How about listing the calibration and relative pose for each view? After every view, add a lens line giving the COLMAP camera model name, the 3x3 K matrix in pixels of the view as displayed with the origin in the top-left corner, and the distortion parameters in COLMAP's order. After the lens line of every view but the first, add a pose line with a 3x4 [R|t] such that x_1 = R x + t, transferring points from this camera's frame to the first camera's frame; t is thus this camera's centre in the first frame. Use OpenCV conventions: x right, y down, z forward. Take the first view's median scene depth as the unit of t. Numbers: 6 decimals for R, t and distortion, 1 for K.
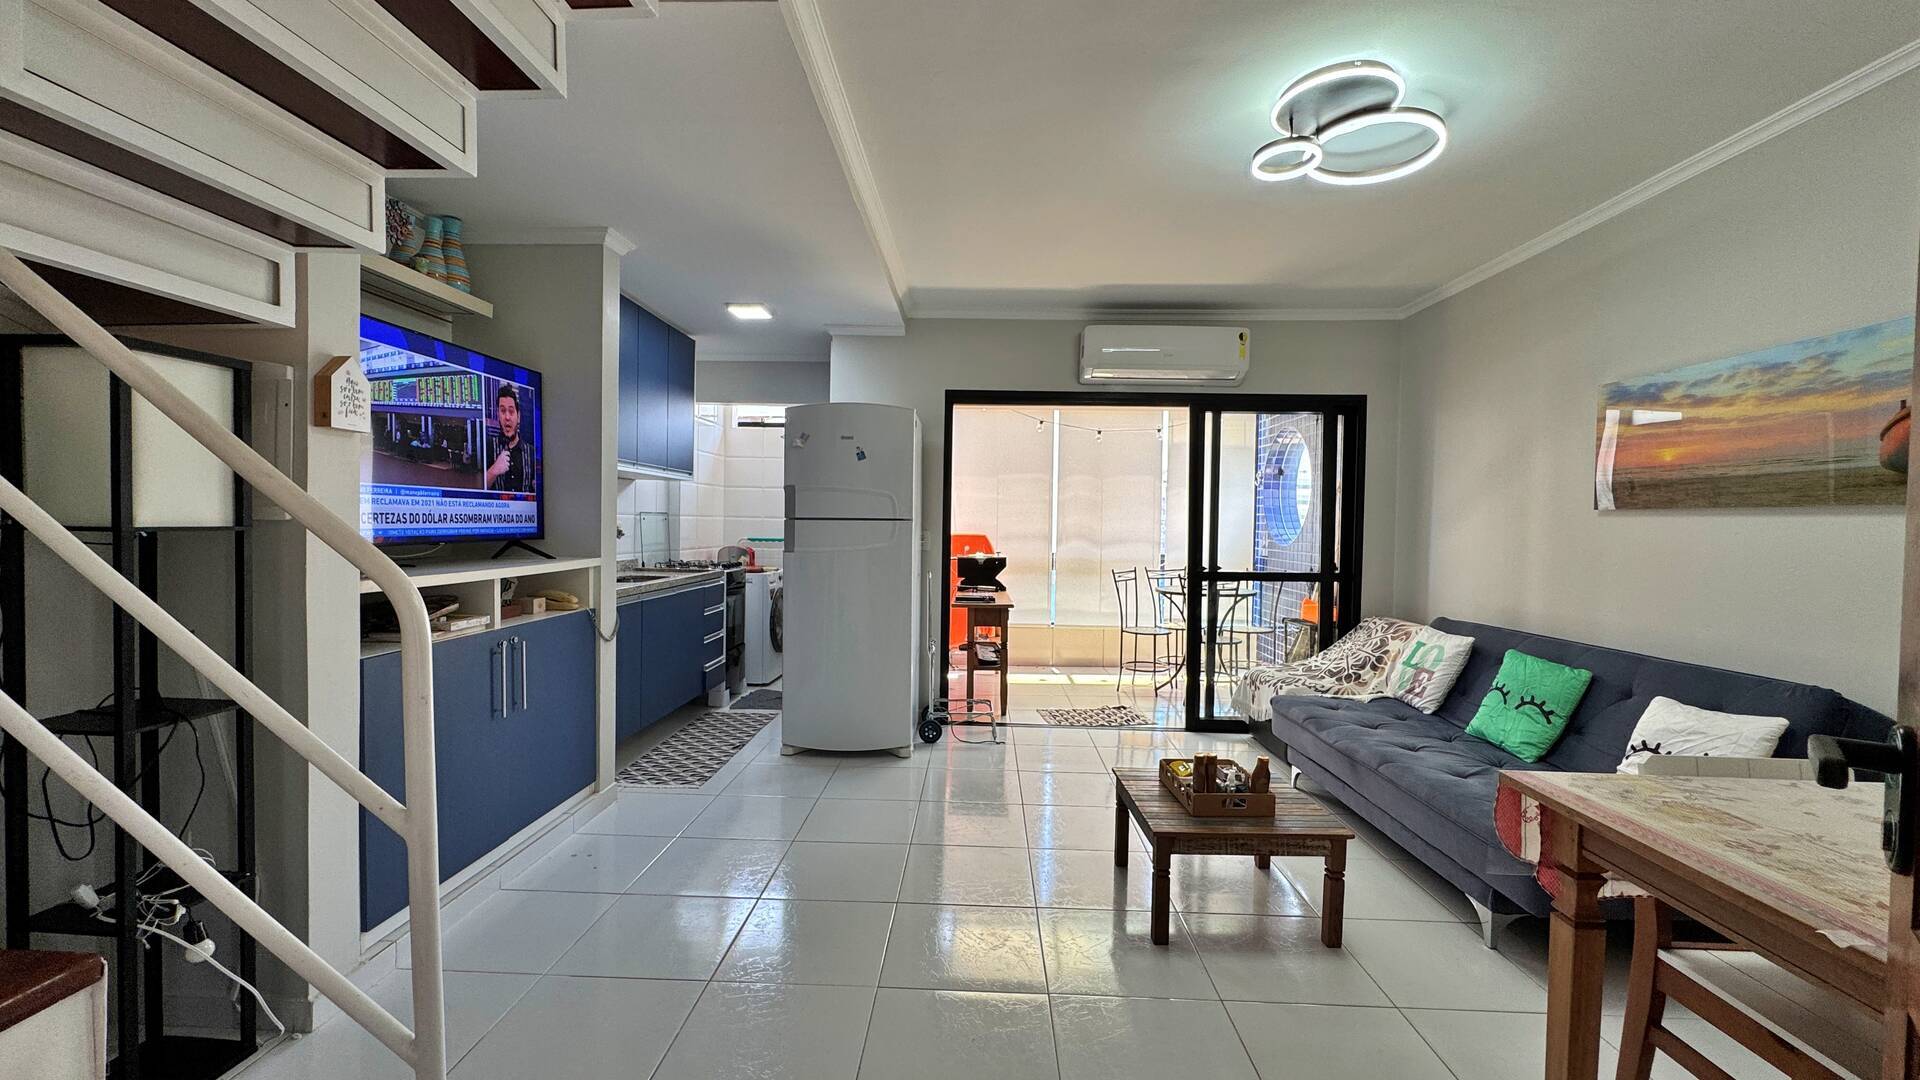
lens RADIAL K [[765.2, 0, 958.9], [0, 765.2, 540.7], [0, 0, 1]] dist [-0.001675, 0.000135]
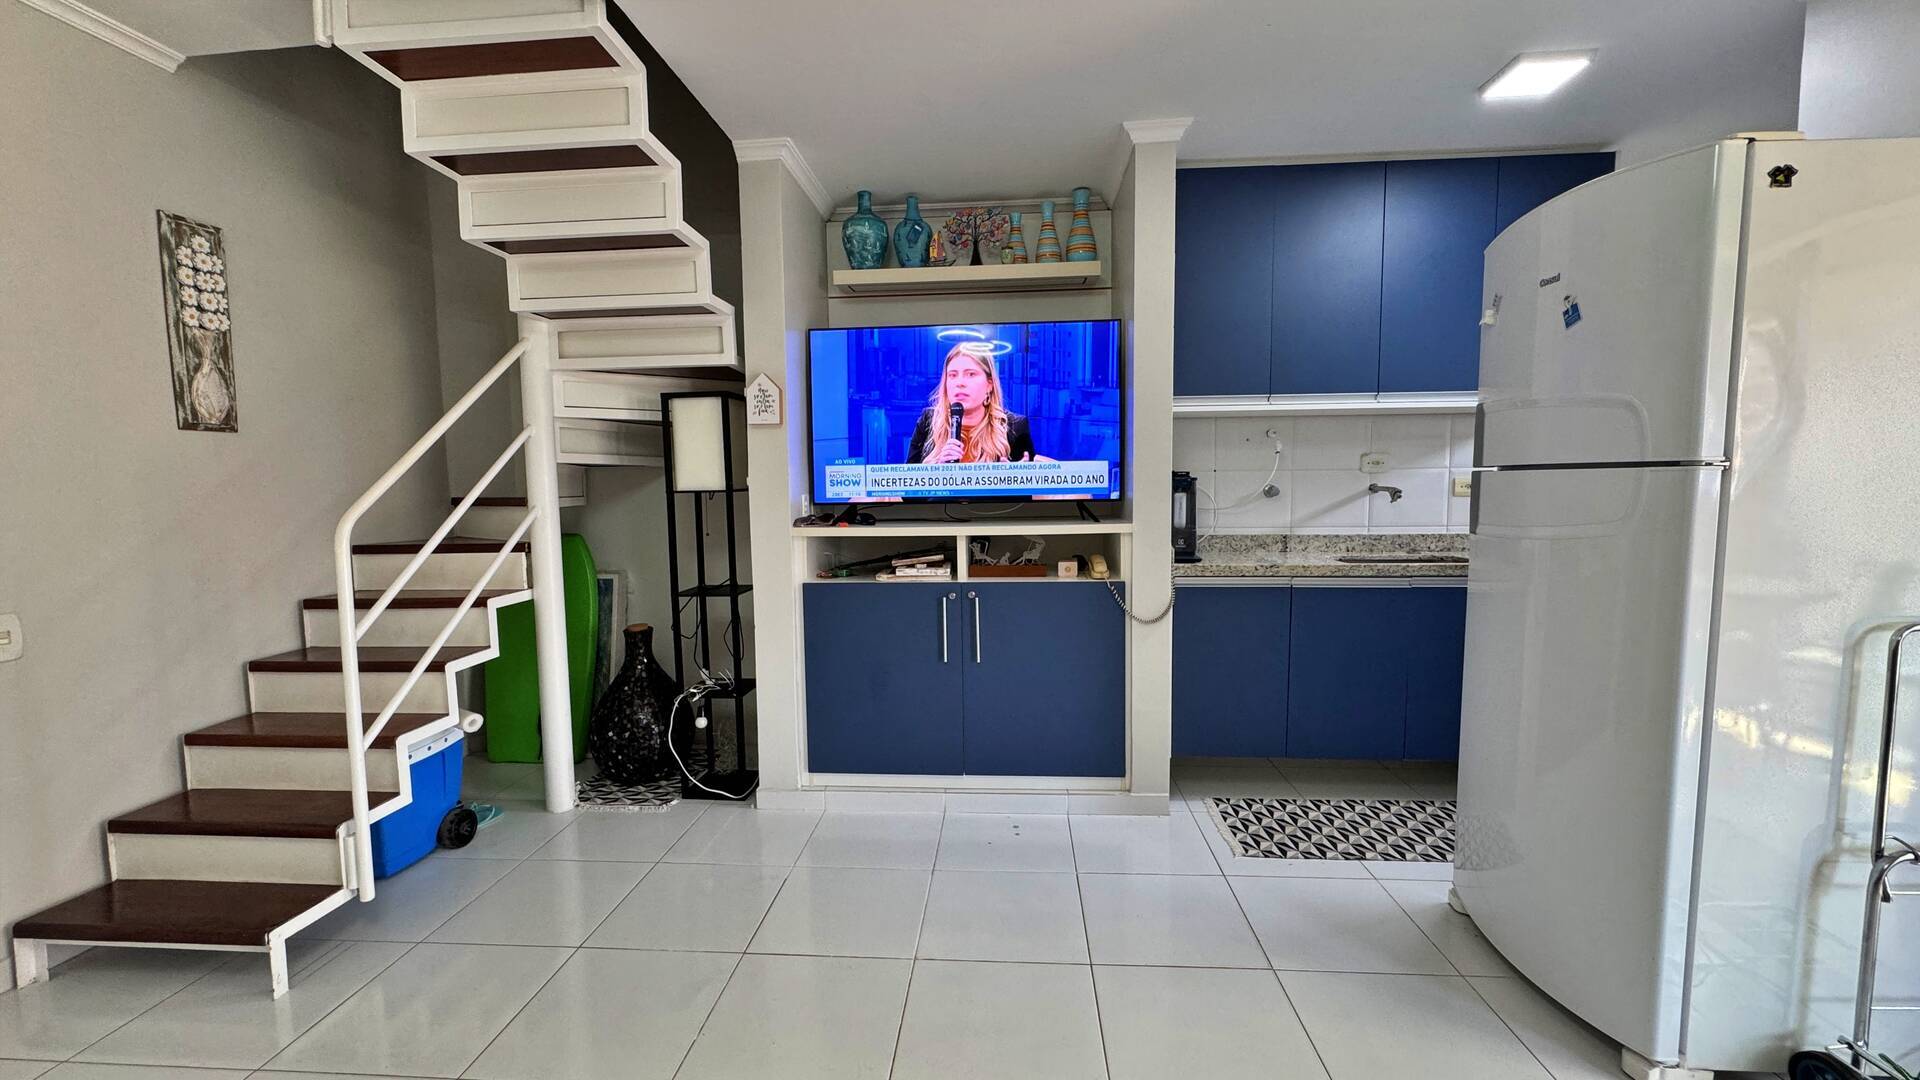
lens RADIAL K [[765.2, 0, 958.9], [0, 765.2, 540.7], [0, 0, 1]] dist [-0.001675, 0.000135]
pose [[-0.038547, 0.066445, -0.997045, 0.480425], [-0.012081, 0.997683, 0.066955, -0.016496], [0.999184, 0.014626, -0.037655, 1.033685]]
